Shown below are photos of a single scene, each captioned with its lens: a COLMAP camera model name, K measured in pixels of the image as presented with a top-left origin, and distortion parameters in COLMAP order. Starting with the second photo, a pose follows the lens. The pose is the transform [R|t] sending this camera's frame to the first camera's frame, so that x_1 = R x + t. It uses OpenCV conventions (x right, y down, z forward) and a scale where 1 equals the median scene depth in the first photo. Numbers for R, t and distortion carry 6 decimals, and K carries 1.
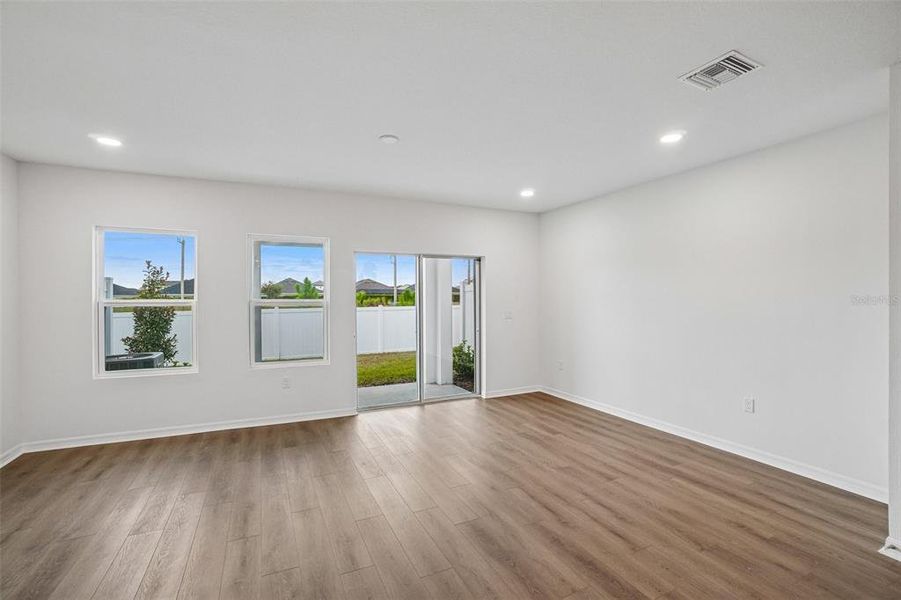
lens RADIAL K [[400.9, 0, 453.6], [0, 400.9, 296.9], [0, 0, 1]] dist [-0.057075, 0.019327]
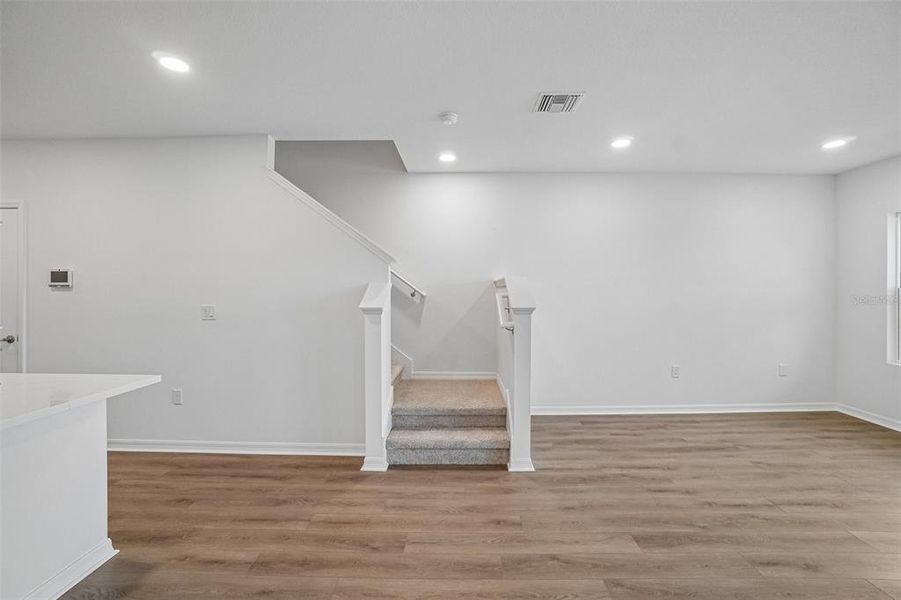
lens RADIAL K [[400.9, 0, 453.6], [0, 400.9, 296.9], [0, 0, 1]] dist [-0.057075, 0.019327]
pose [[-0.448866, 0.013638, -0.893495, 0.530356], [0.002121, 0.999897, 0.014197, 0.019355], [0.893597, 0.004478, -0.448849, 0.450688]]
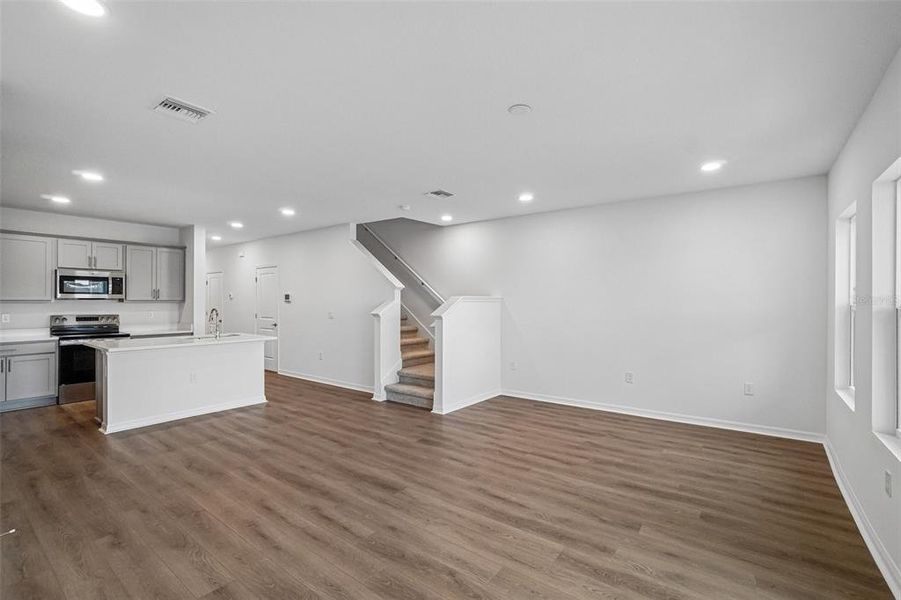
lens RADIAL K [[408.5, 0, 454.0], [0, 408.5, 314.1], [0, 0, 1]] dist [-0.054716, 0.021019]
pose [[-0.892926, 0.013856, -0.449990, 0.304307], [0.000205, 0.999539, 0.030372, 0.006571], [0.450203, 0.027027, -0.892517, 1.520498]]
